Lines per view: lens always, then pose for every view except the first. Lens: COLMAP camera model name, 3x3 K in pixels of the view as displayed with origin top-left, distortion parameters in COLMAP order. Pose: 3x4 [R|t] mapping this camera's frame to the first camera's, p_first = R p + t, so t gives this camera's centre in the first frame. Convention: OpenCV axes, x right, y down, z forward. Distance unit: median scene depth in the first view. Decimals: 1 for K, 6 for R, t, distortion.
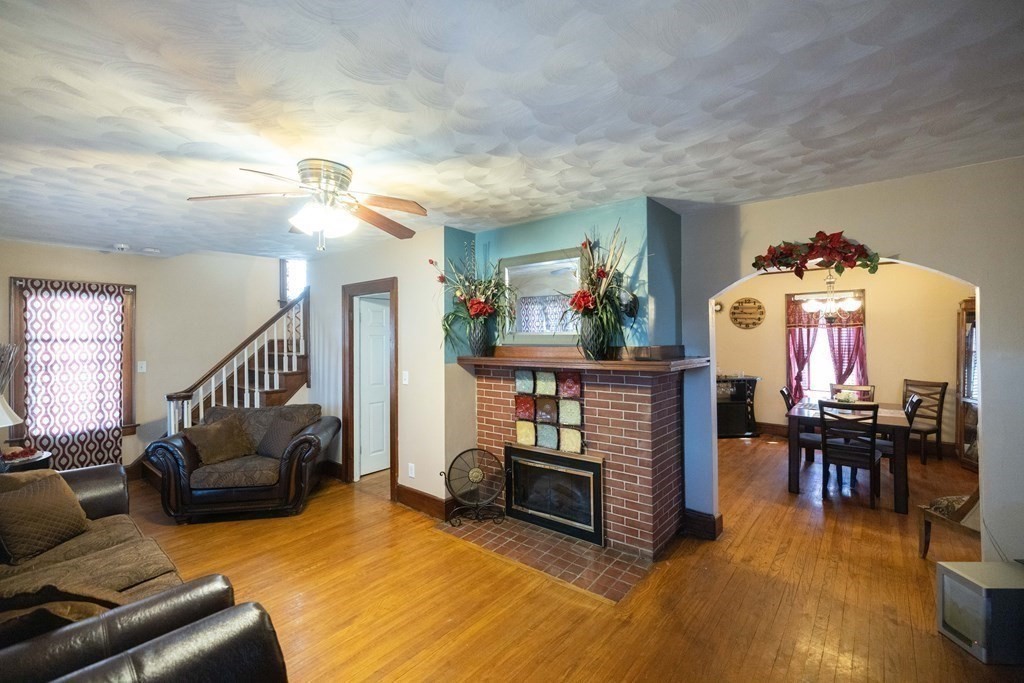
lens RADIAL K [[439.8, 0, 512.0], [0, 439.8, 341.5], [0, 0, 1]] dist [0.000402, 0.000104]
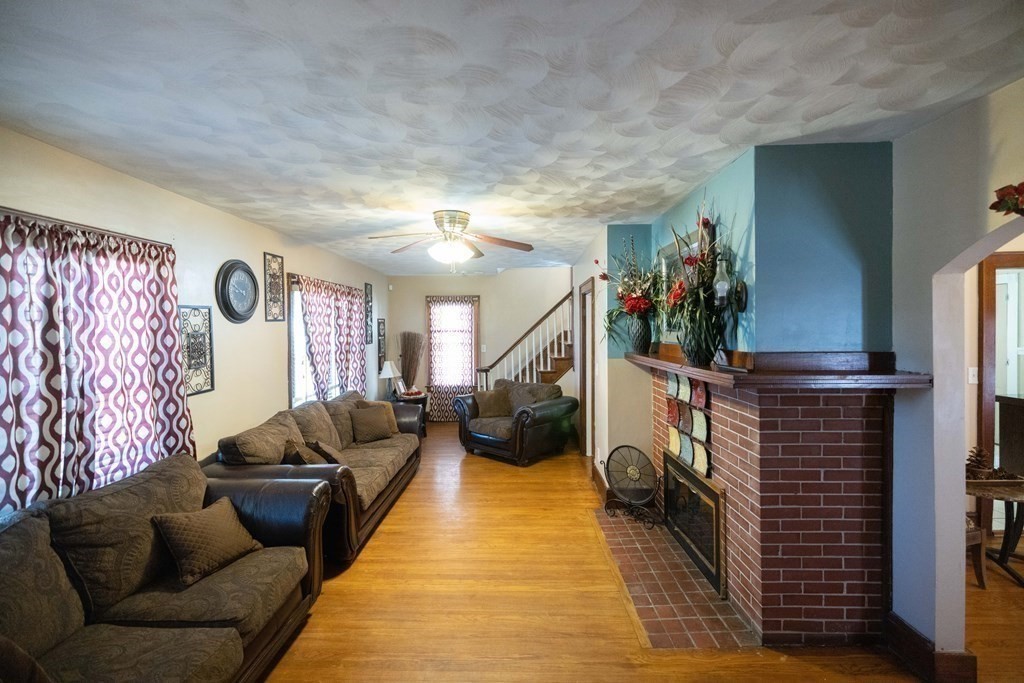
lens RADIAL K [[430.4, 0, 512.0], [0, 430.4, 341.5], [0, 0, 1]] dist [-0.000892, 0.000032]
pose [[0.621038, 0.029298, -0.783233, 0.579479], [-0.002781, 0.999377, 0.035179, -0.028597], [0.783776, -0.019669, 0.620733, 0.223376]]
